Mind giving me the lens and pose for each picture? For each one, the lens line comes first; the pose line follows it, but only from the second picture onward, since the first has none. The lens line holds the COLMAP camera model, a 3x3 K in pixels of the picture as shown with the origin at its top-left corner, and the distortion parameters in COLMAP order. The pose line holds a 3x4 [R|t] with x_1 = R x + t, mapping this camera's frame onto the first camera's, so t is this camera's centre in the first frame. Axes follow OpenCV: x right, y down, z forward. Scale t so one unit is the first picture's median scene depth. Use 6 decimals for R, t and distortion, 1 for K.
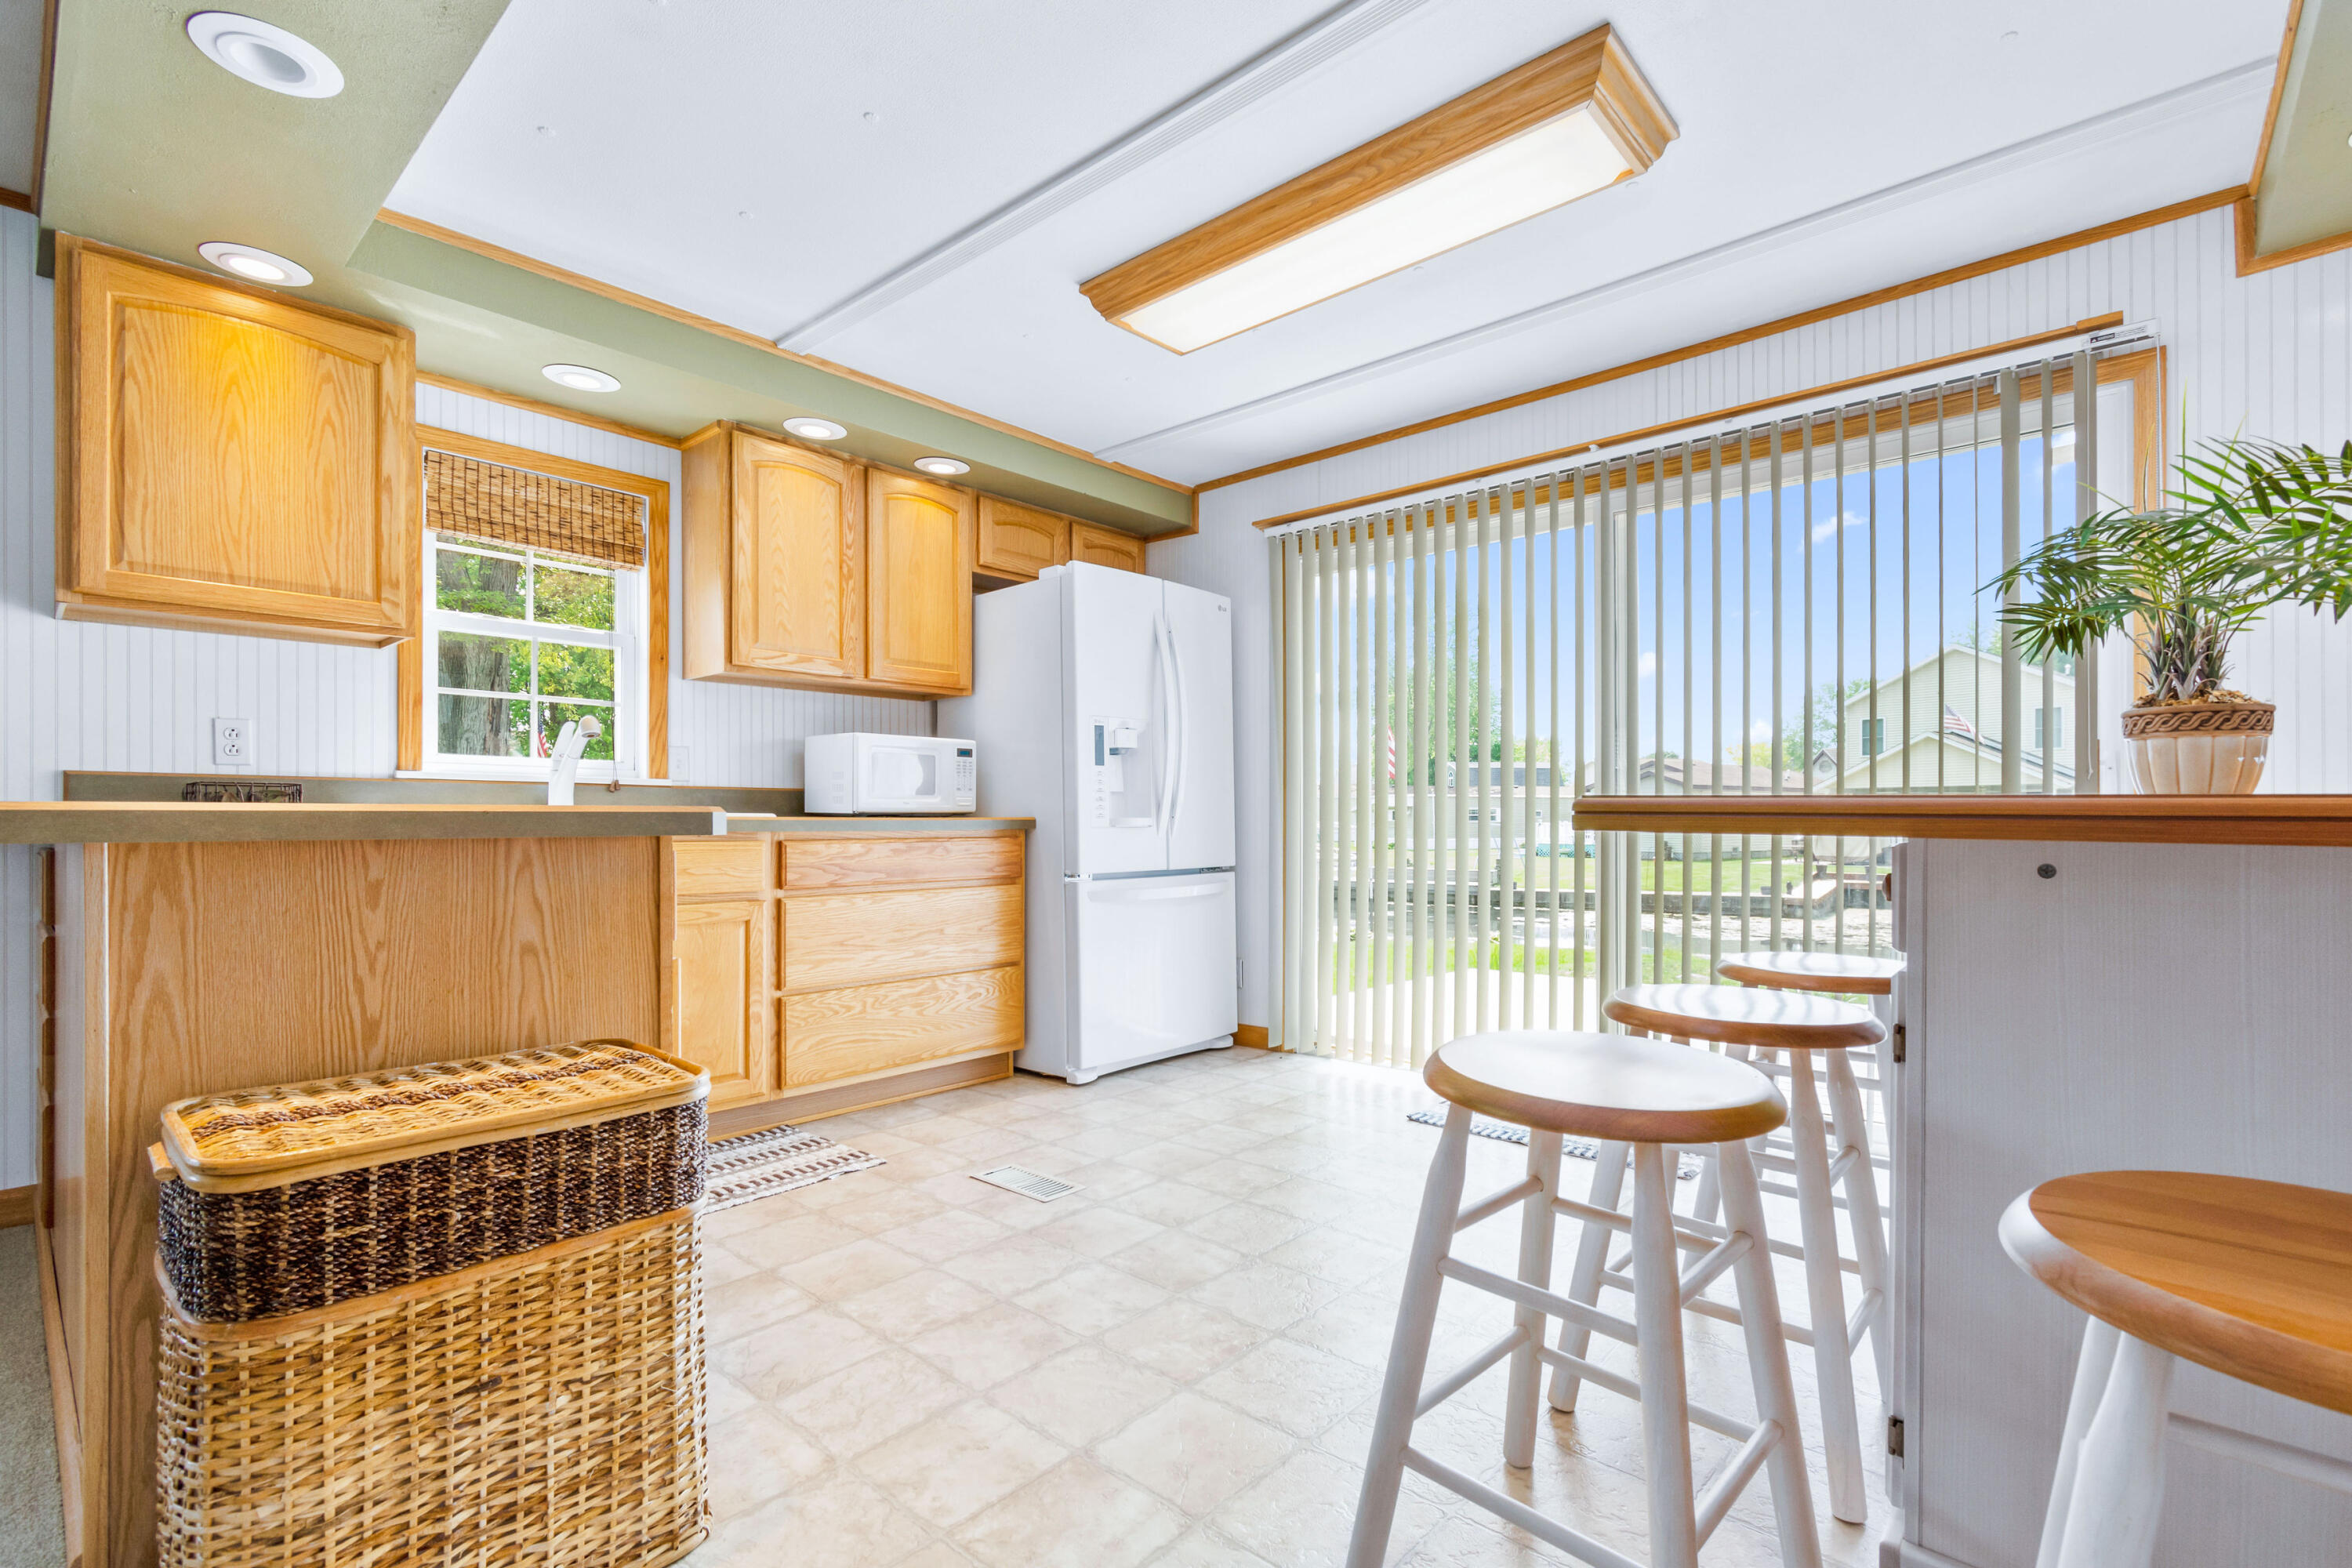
lens RADIAL K [[1052.8, 0, 1199.6], [0, 1052.8, 812.5], [0, 0, 1]] dist [0.000991, -0.000382]
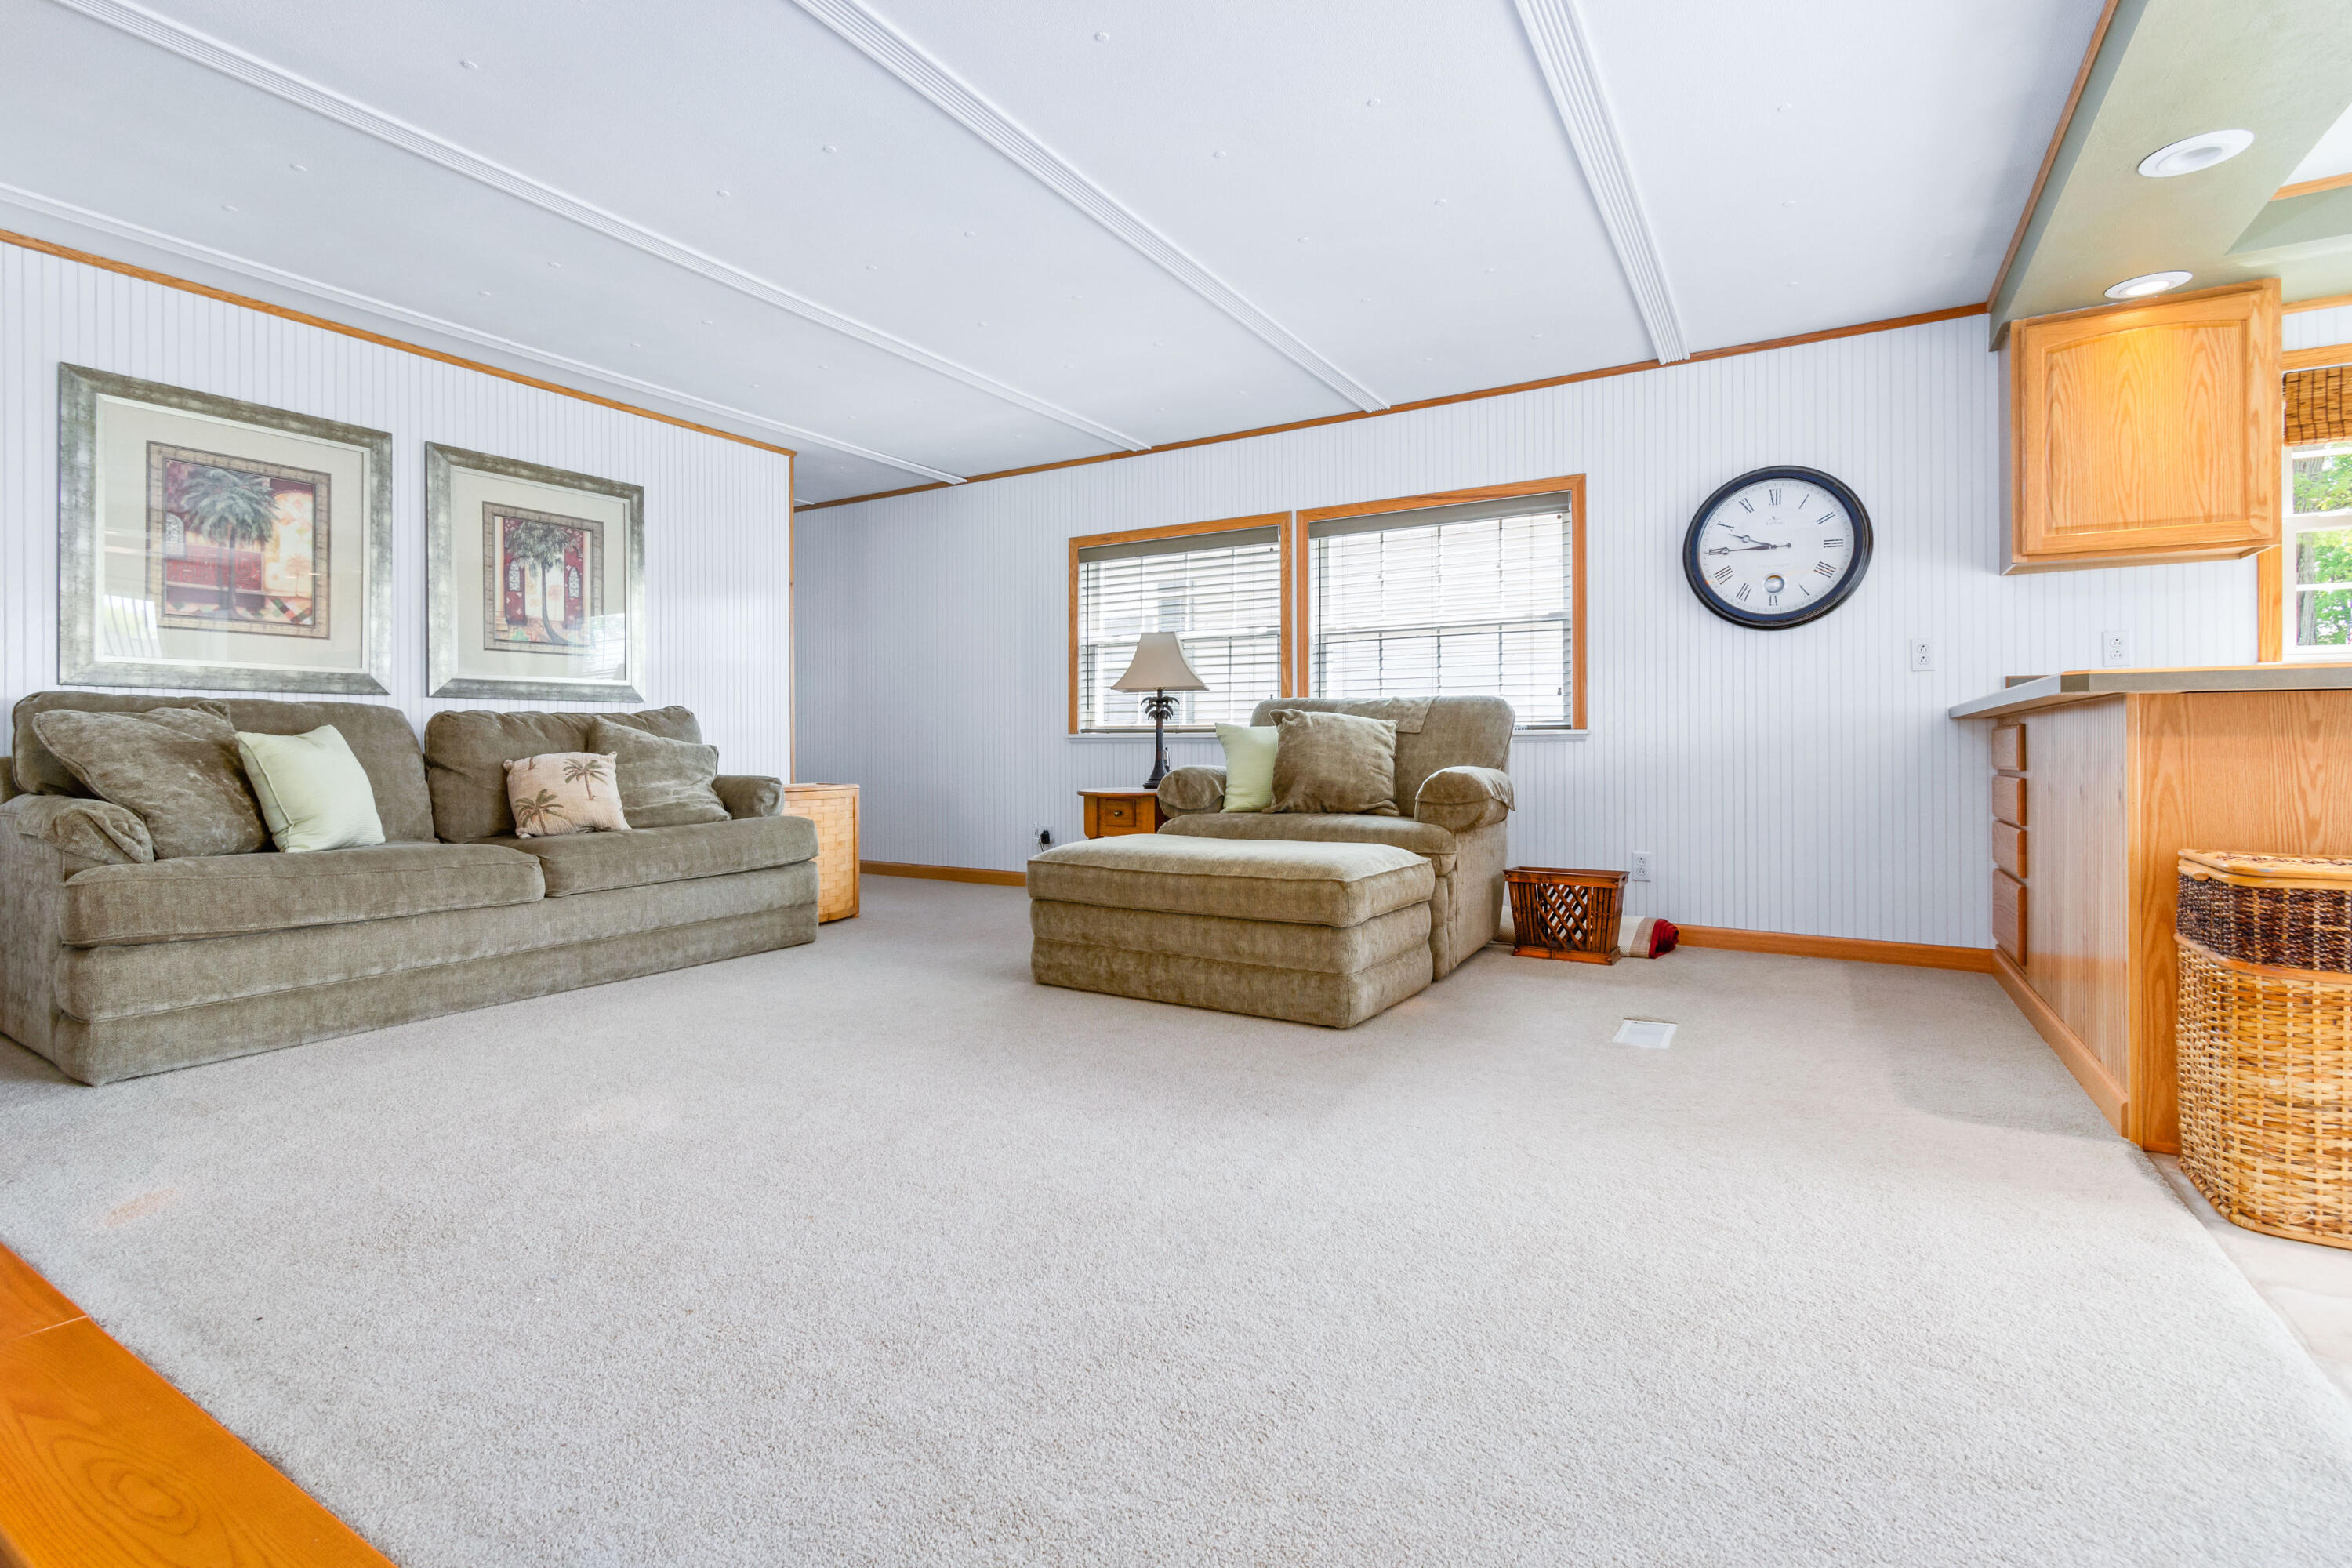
lens RADIAL K [[1060.8, 0, 1177.5], [0, 1060.8, 741.0], [0, 0, 1]] dist [0.000429, 0.000061]
pose [[0.176437, -0.002756, -0.984308, 0.194019], [0.003750, 0.999991, -0.002127, 0.050061], [0.984305, -0.003316, 0.176446, -0.420464]]
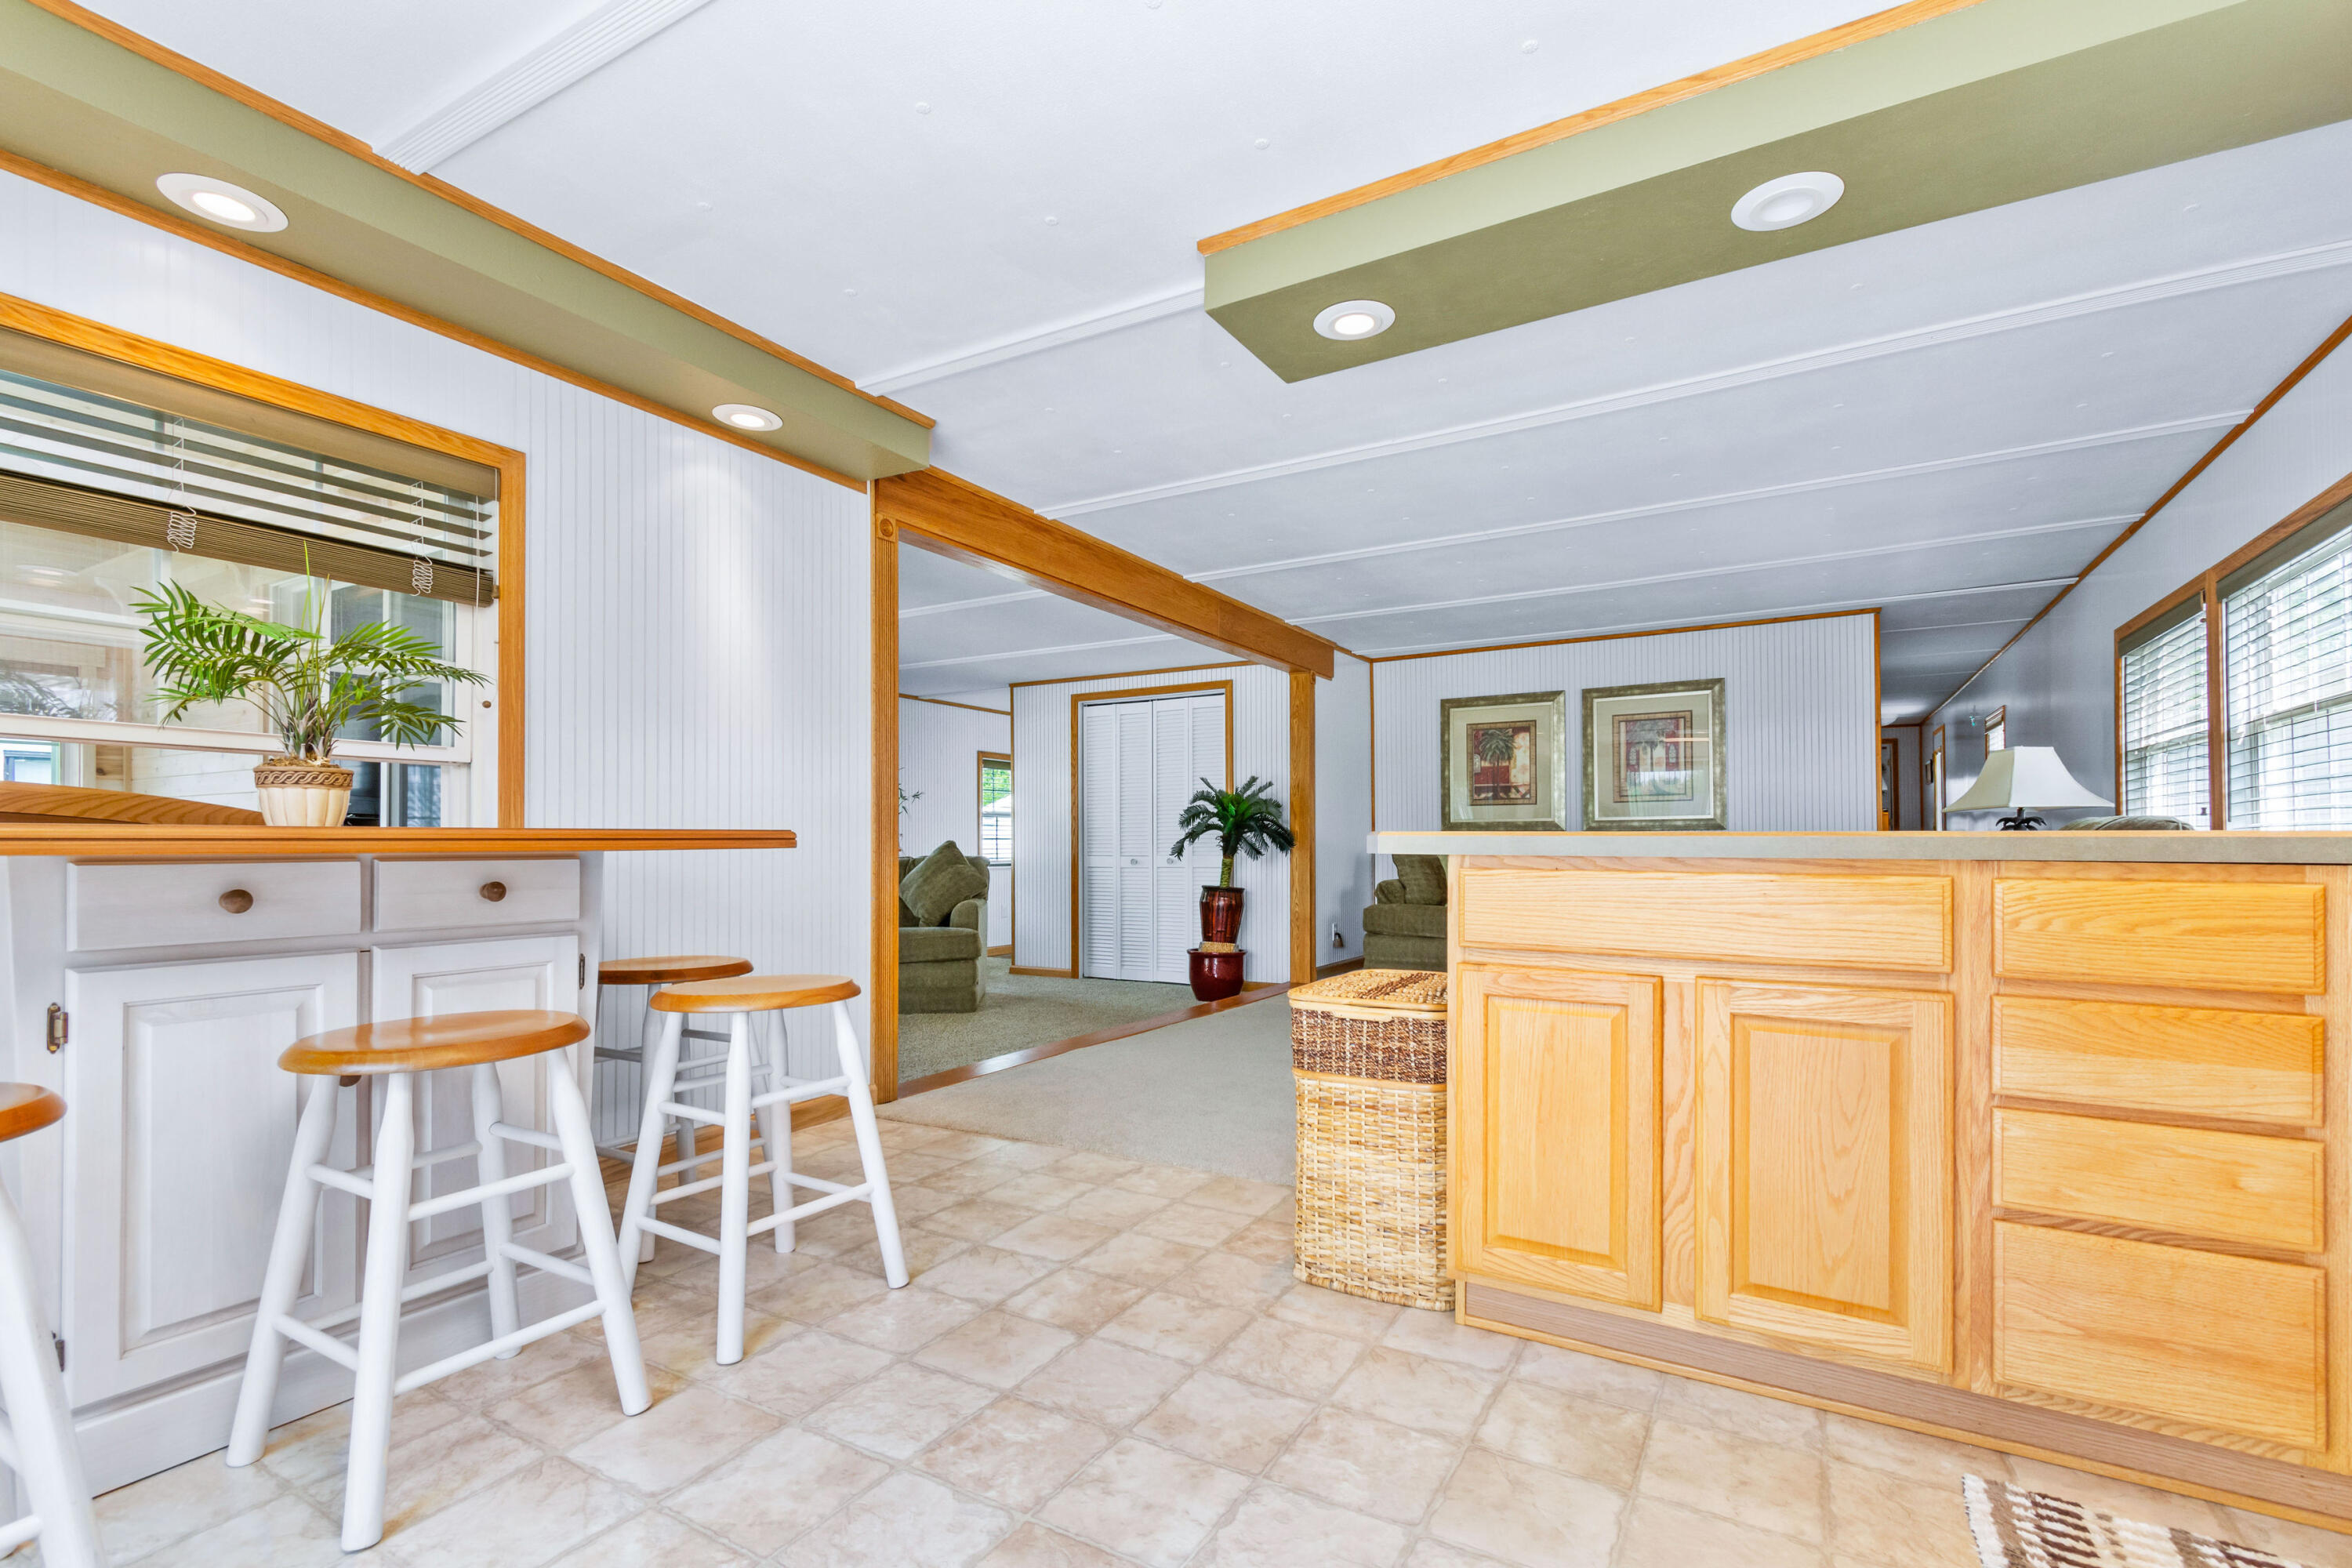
lens RADIAL K [[1035.6, 0, 1171.4], [0, 1035.6, 840.5], [0, 0, 1]] dist [0.000195, -0.000102]
pose [[-0.983703, 0.003079, -0.179774, 0.006488], [0.004148, 0.999976, -0.005574, 0.008567], [0.179752, -0.006229, -0.983692, 1.436443]]
